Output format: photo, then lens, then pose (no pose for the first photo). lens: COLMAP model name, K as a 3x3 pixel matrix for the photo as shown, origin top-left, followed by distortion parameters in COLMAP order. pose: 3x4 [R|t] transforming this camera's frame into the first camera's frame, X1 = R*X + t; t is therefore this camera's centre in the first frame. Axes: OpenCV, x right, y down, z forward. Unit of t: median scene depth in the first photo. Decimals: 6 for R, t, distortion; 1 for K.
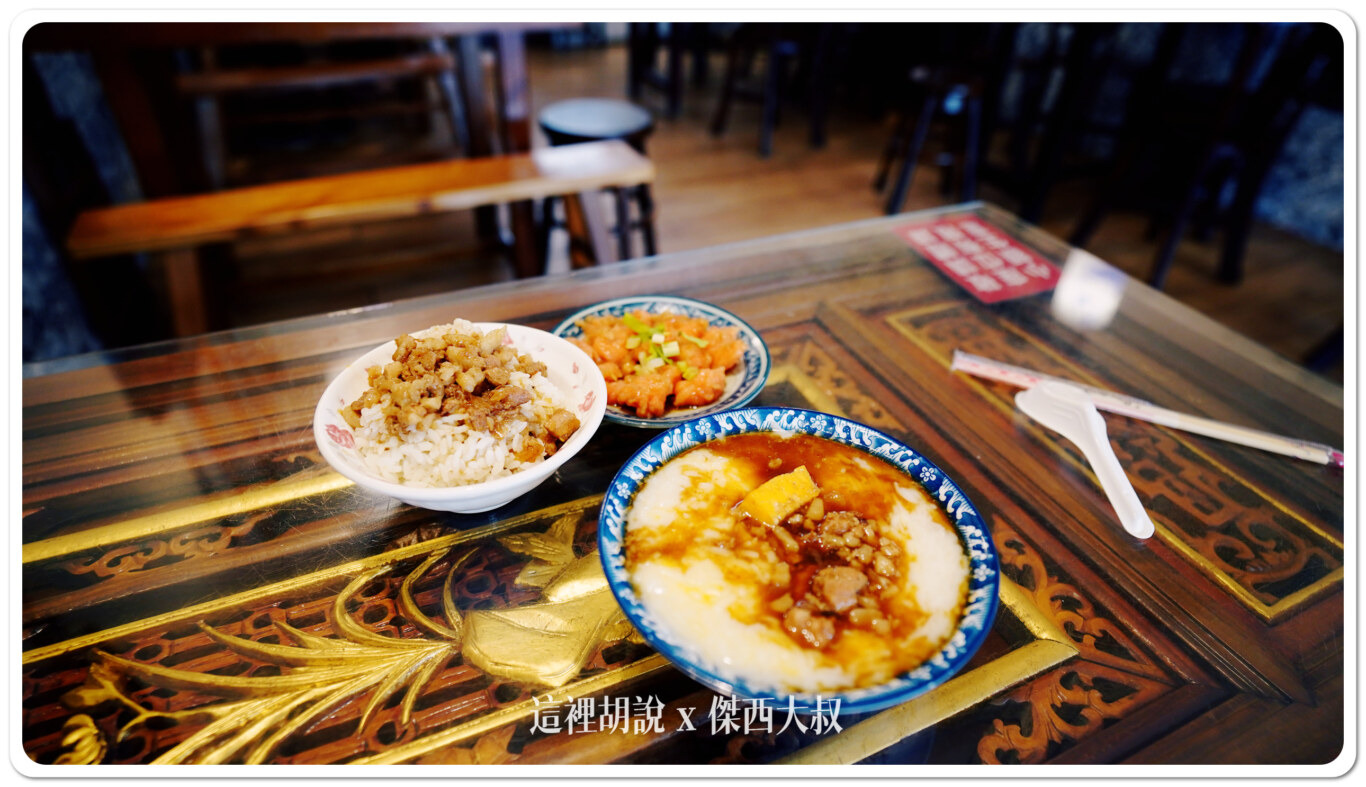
lens RADIAL K [[749.7, 0, 683.0], [0, 749.7, 393.5], [0, 0, 1]] dist [-0.036844, 0.000682]
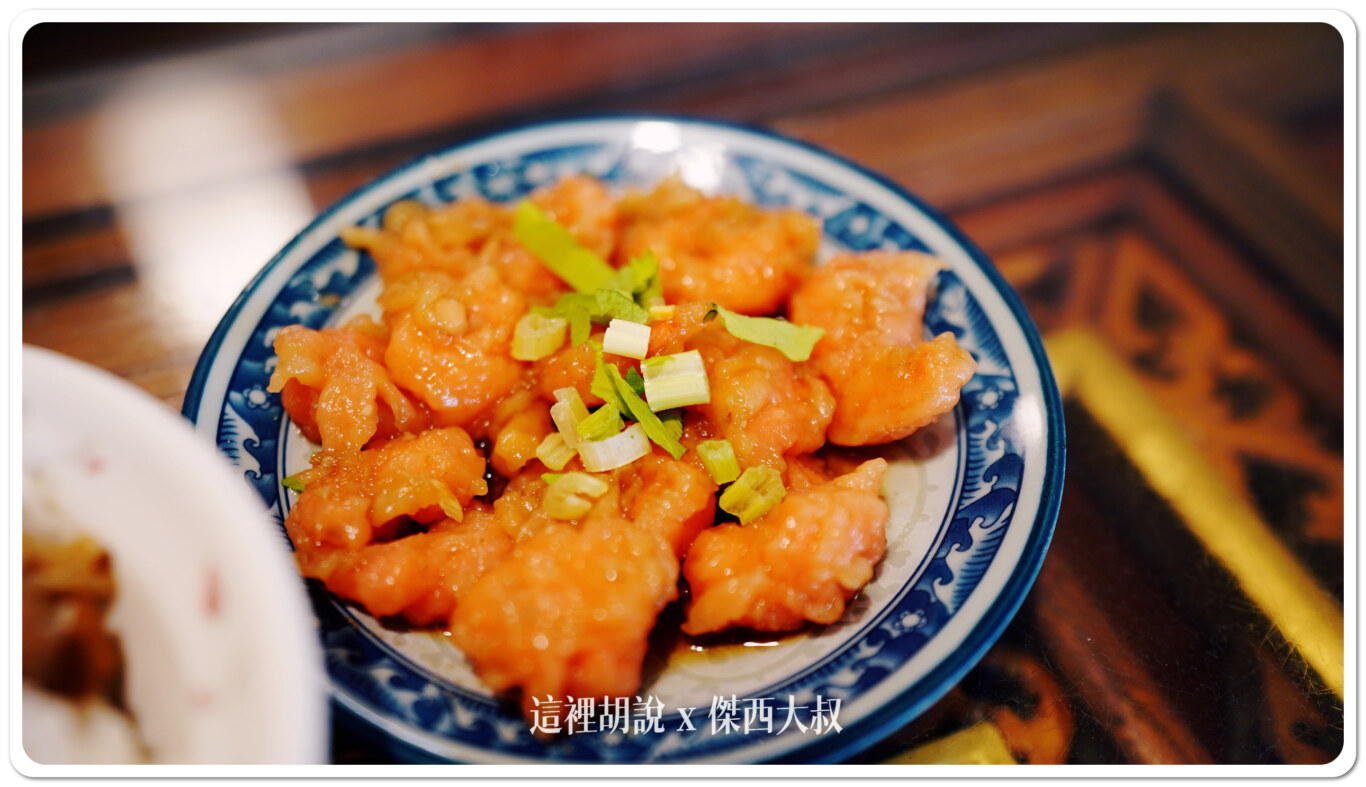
lens RADIAL K [[1226.0, 0, 683.0], [0, 1226.0, 393.5], [0, 0, 1]] dist [0.050900, 0.003089]
pose [[0.998513, 0.010609, -0.053476, 0.008354], [0.000756, 0.978097, 0.208150, -0.136455], [0.054513, -0.207881, 0.976634, 0.558706]]
